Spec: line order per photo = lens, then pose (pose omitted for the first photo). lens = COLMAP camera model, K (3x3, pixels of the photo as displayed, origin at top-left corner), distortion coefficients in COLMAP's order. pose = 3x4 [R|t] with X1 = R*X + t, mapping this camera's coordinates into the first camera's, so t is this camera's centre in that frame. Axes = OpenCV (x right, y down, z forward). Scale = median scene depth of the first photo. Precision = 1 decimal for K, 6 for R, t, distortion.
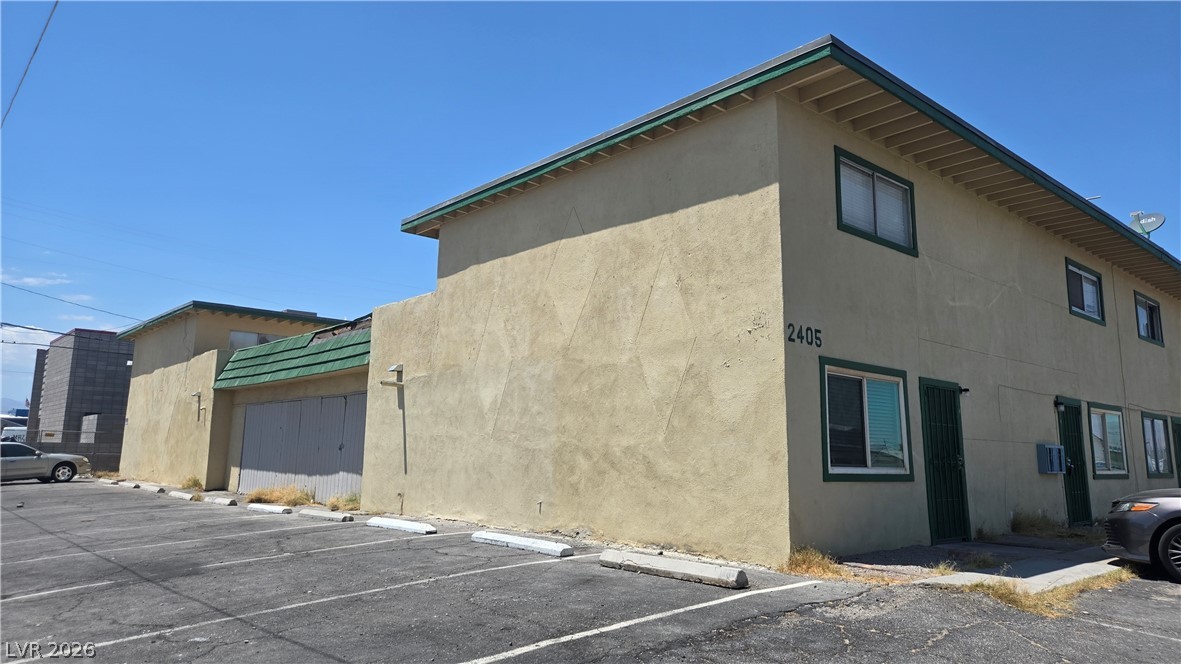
lens RADIAL K [[787.7, 0, 594.1], [0, 787.7, 315.5], [0, 0, 1]] dist [0.036861, 0.000617]
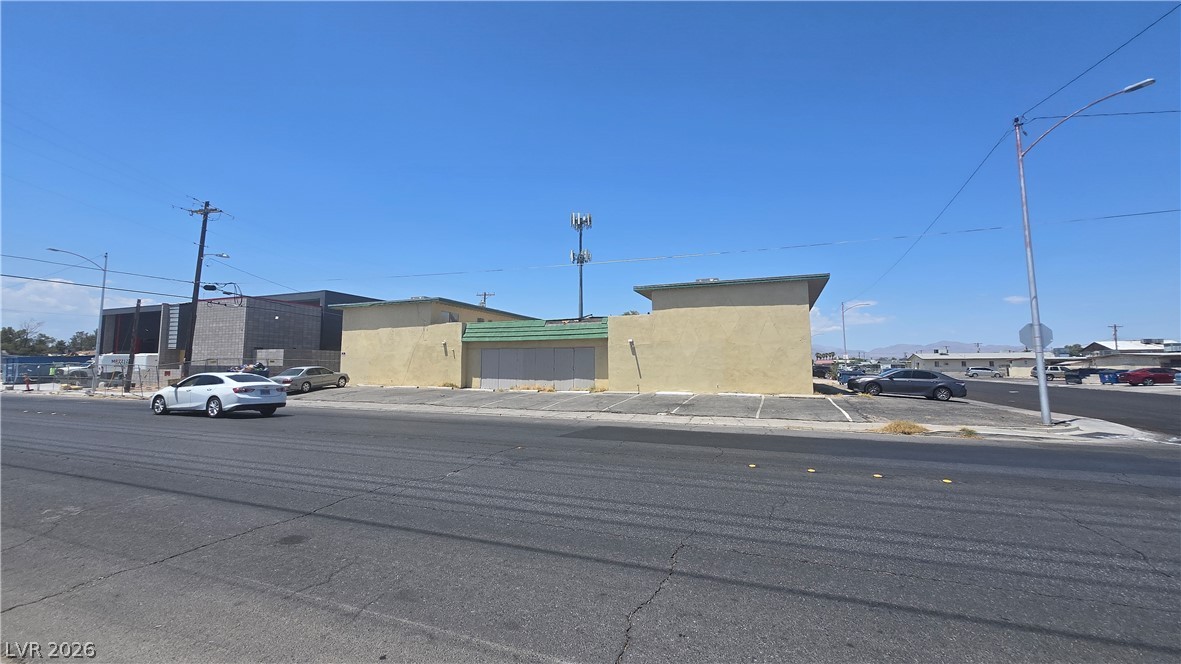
lens RADIAL K [[458.7, 0, 598.1], [0, 458.7, 328.2], [0, 0, 1]] dist [0.000580, 0.000065]
pose [[0.893376, 0.026888, 0.448505, -1.520859], [-0.067399, 0.994933, 0.074606, -0.125499], [-0.444226, -0.096880, 0.890661, -0.534067]]
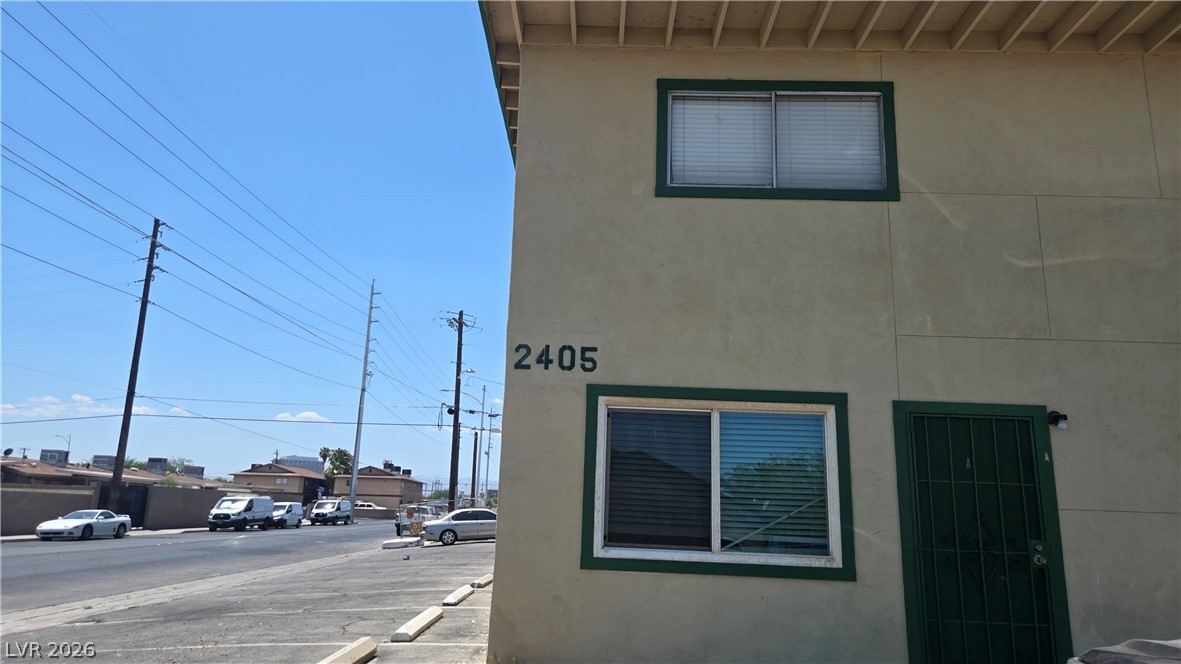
lens RADIAL K [[799.4, 0, 590.5], [0, 799.4, 332.0], [0, 0, 1]] dist [0.000541, -0.000427]
pose [[0.730883, -0.141168, -0.667744, 0.649238], [0.096137, 0.989915, -0.104052, 0.067158], [0.675699, 0.011855, 0.737083, 0.412686]]
